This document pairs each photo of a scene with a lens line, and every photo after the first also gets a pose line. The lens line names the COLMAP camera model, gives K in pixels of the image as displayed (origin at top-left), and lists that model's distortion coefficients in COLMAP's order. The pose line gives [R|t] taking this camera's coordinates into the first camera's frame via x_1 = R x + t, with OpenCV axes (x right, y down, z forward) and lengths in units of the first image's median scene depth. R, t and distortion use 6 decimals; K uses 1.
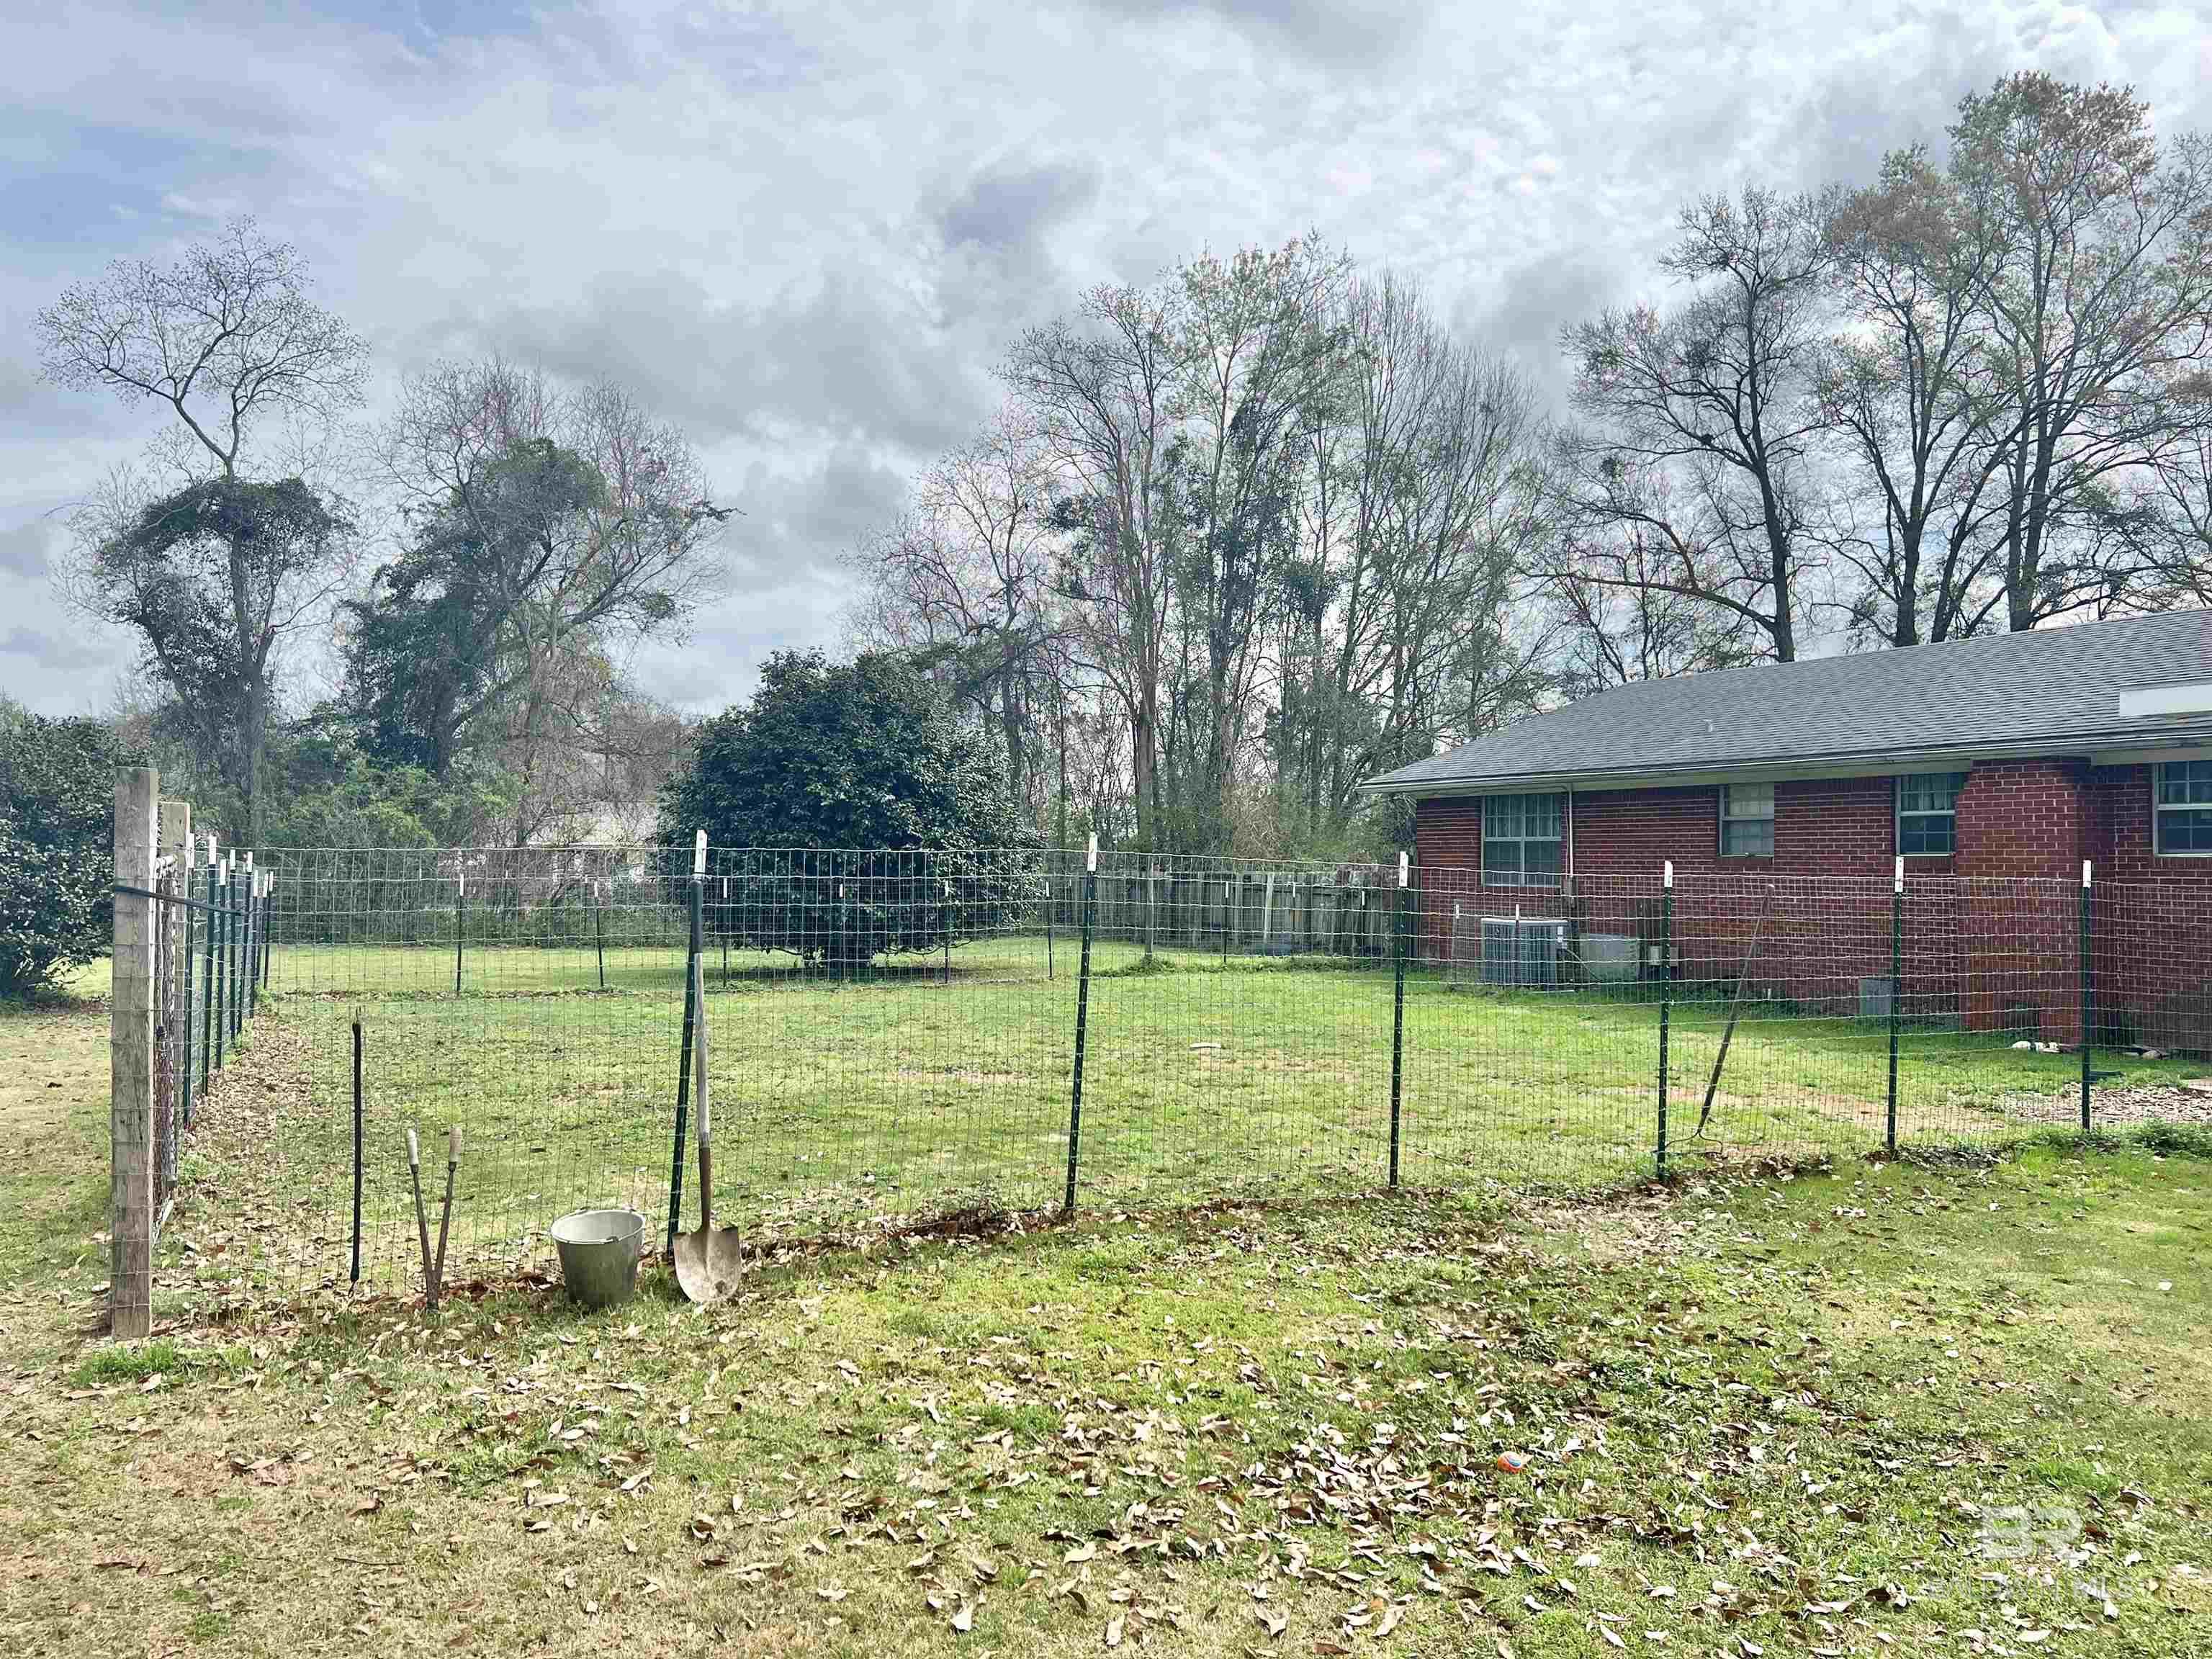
lens RADIAL K [[1670.8, 0, 1105.8], [0, 1670.8, 833.5], [0, 0, 1]] dist [0.035829, -0.018433]
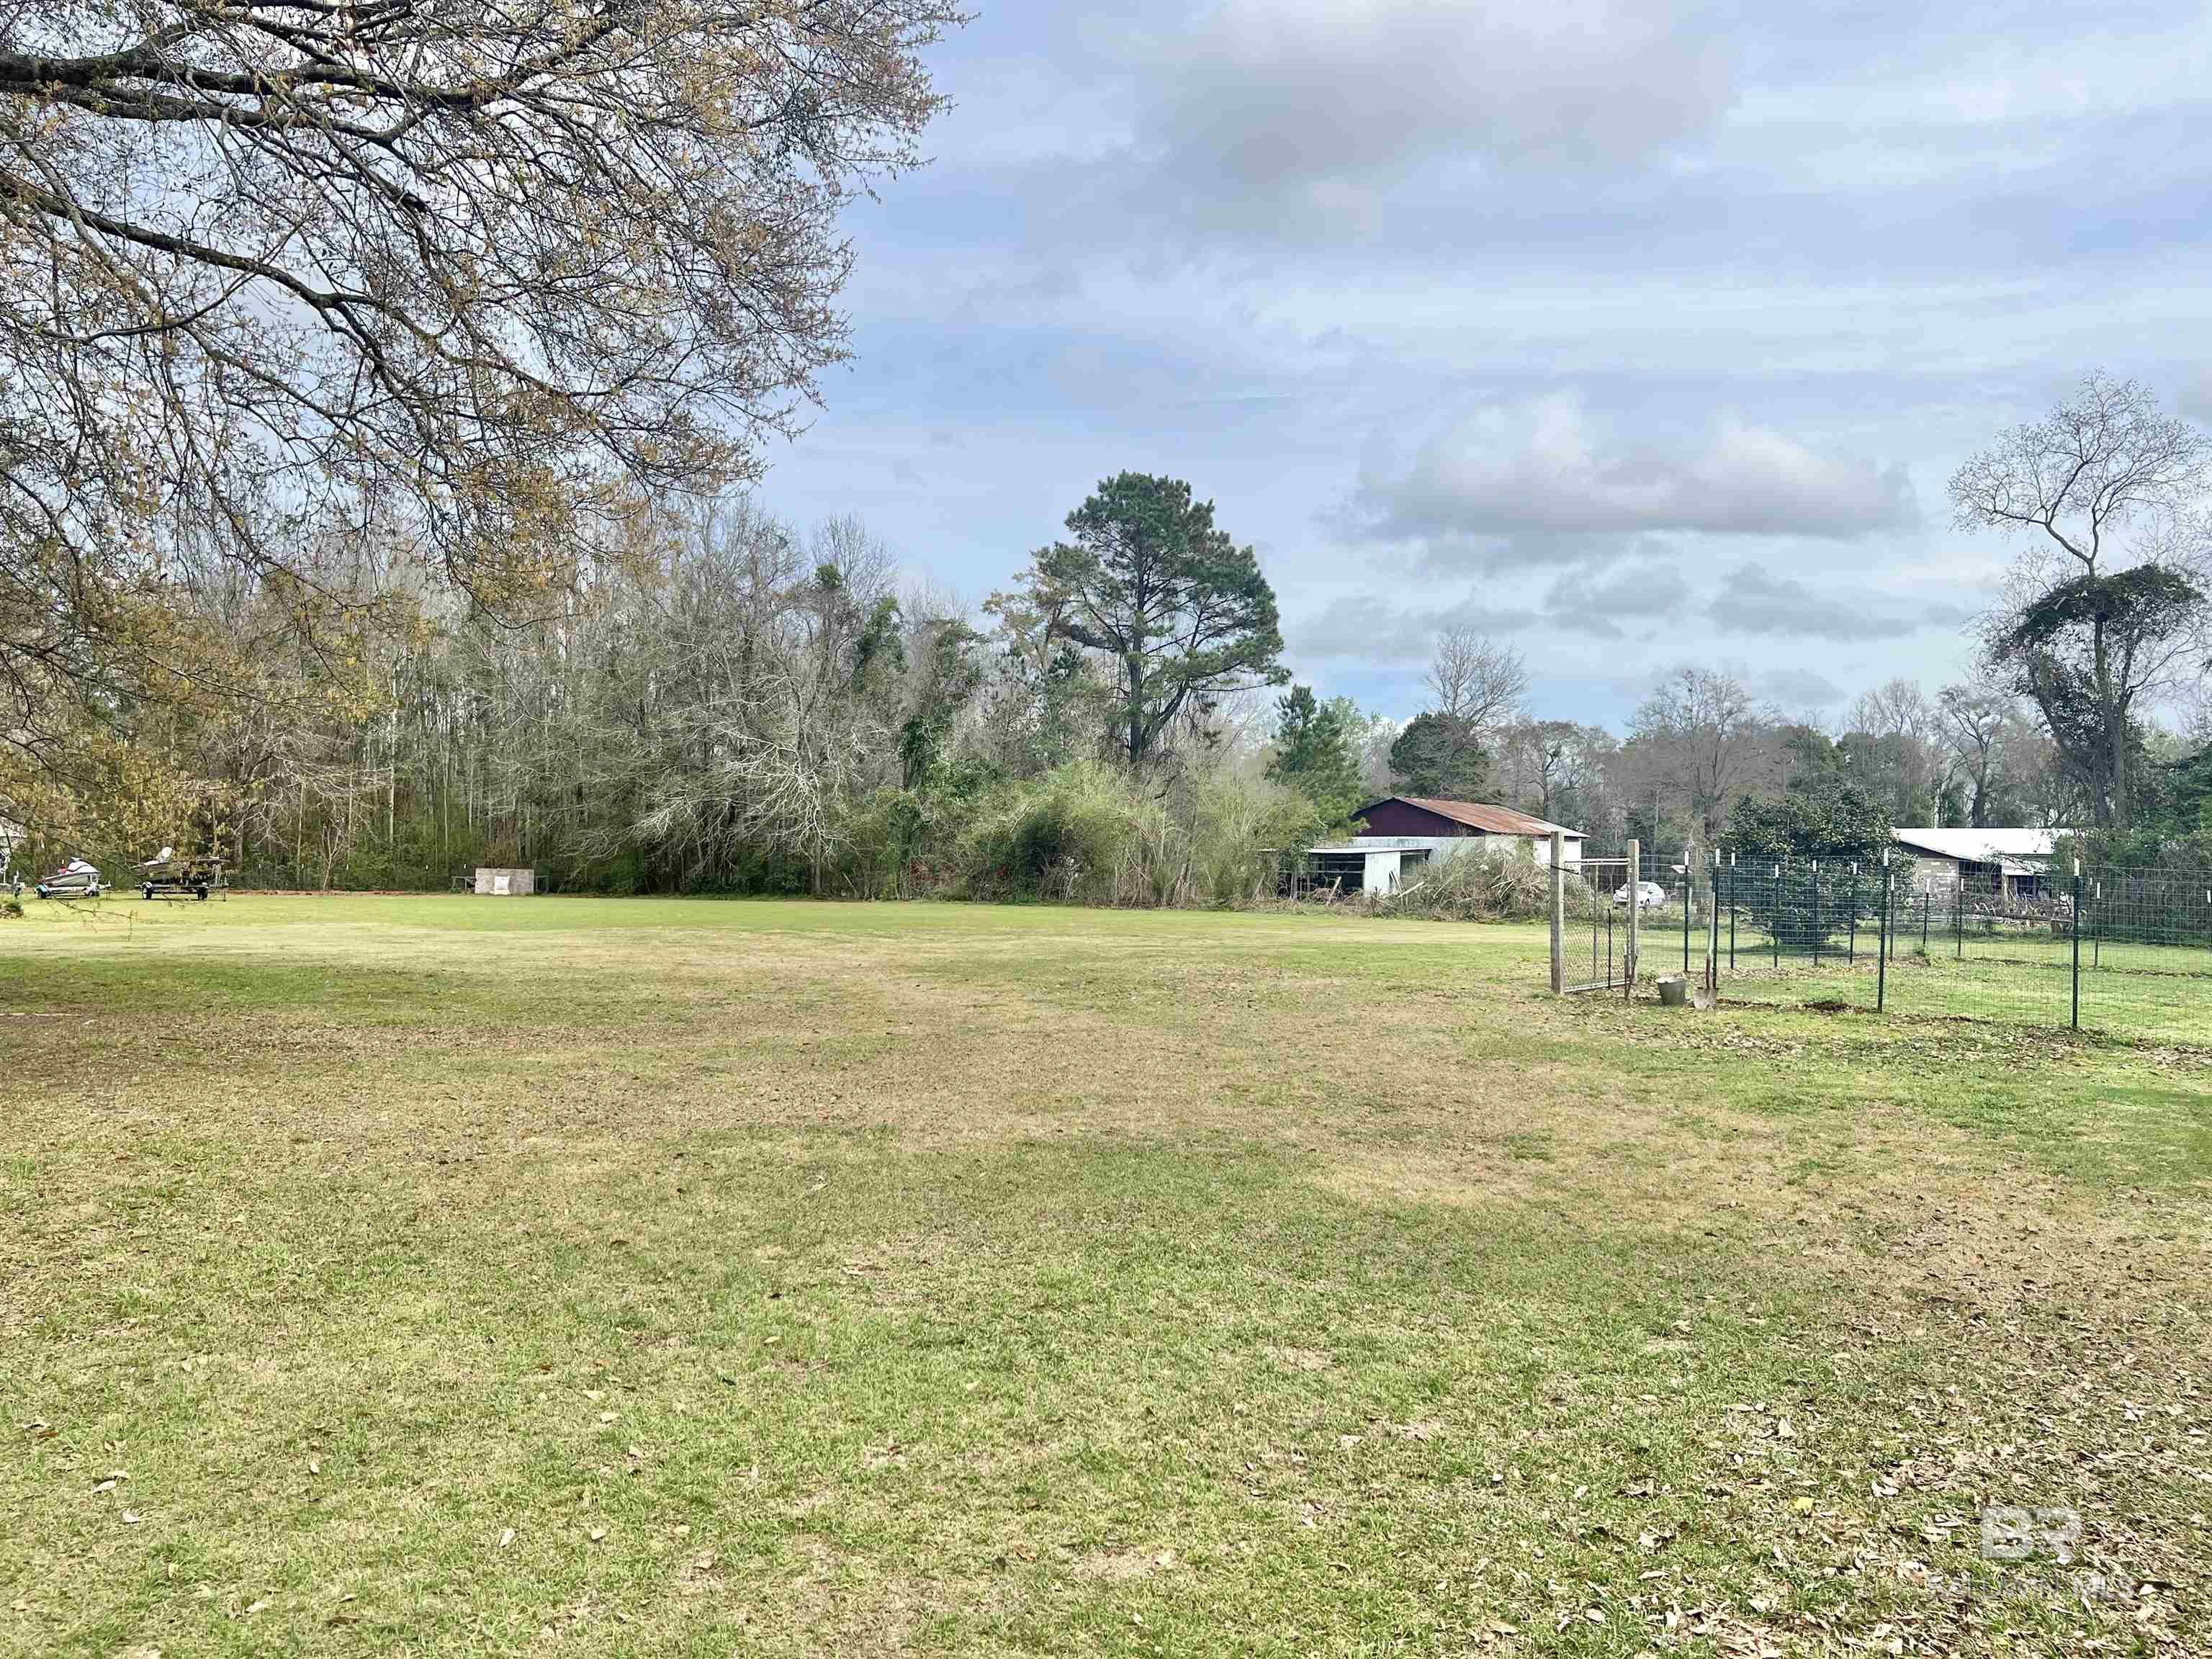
lens RADIAL K [[1670.8, 0, 1105.9], [0, 1670.8, 827.7], [0, 0, 1]] dist [0.035829, -0.018433]
pose [[0.404926, -0.014608, -0.914233, 0.338017], [-0.003280, 0.999843, -0.017428, 0.003564], [0.914344, 0.010056, 0.404814, -0.187201]]
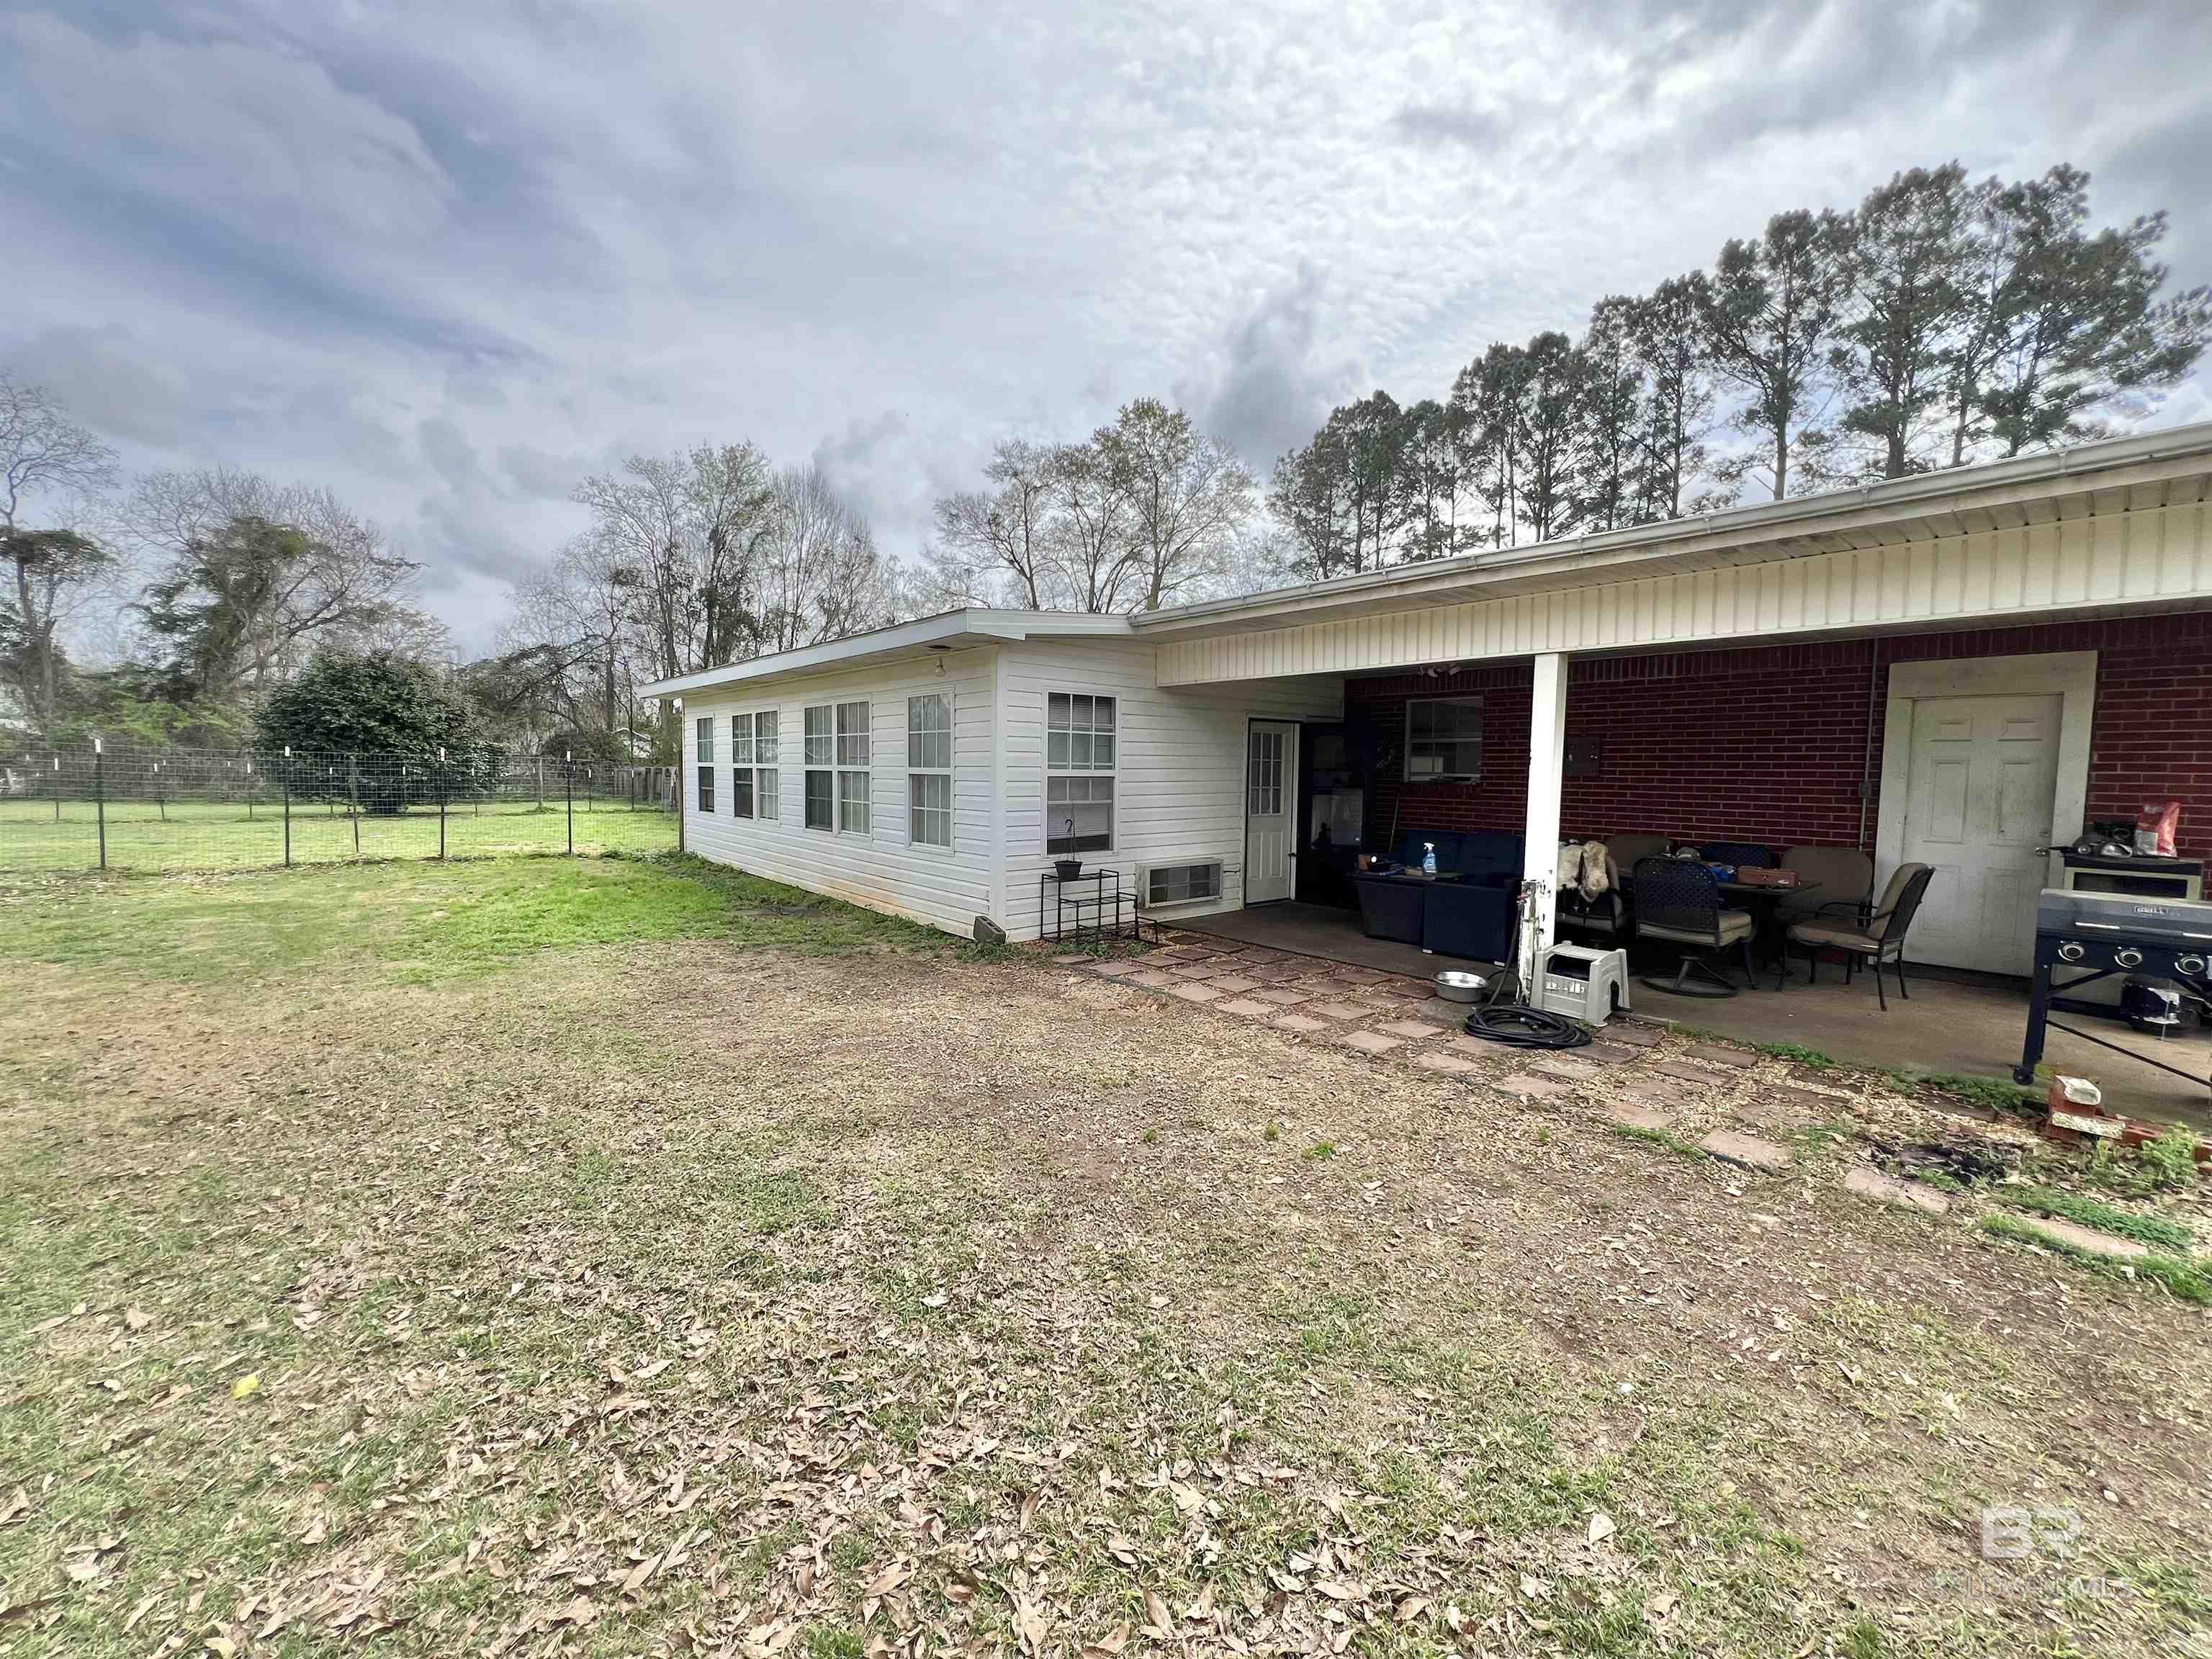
lens RADIAL K [[893.3, 0, 1109.5], [0, 893.3, 819.1], [0, 0, 1]] dist [-0.000451, 0.000294]
pose [[0.962734, -0.005972, 0.270384, 0.290087], [-0.012980, 0.997584, 0.068249, 0.005058], [-0.270139, -0.069216, 0.960330, -0.166370]]
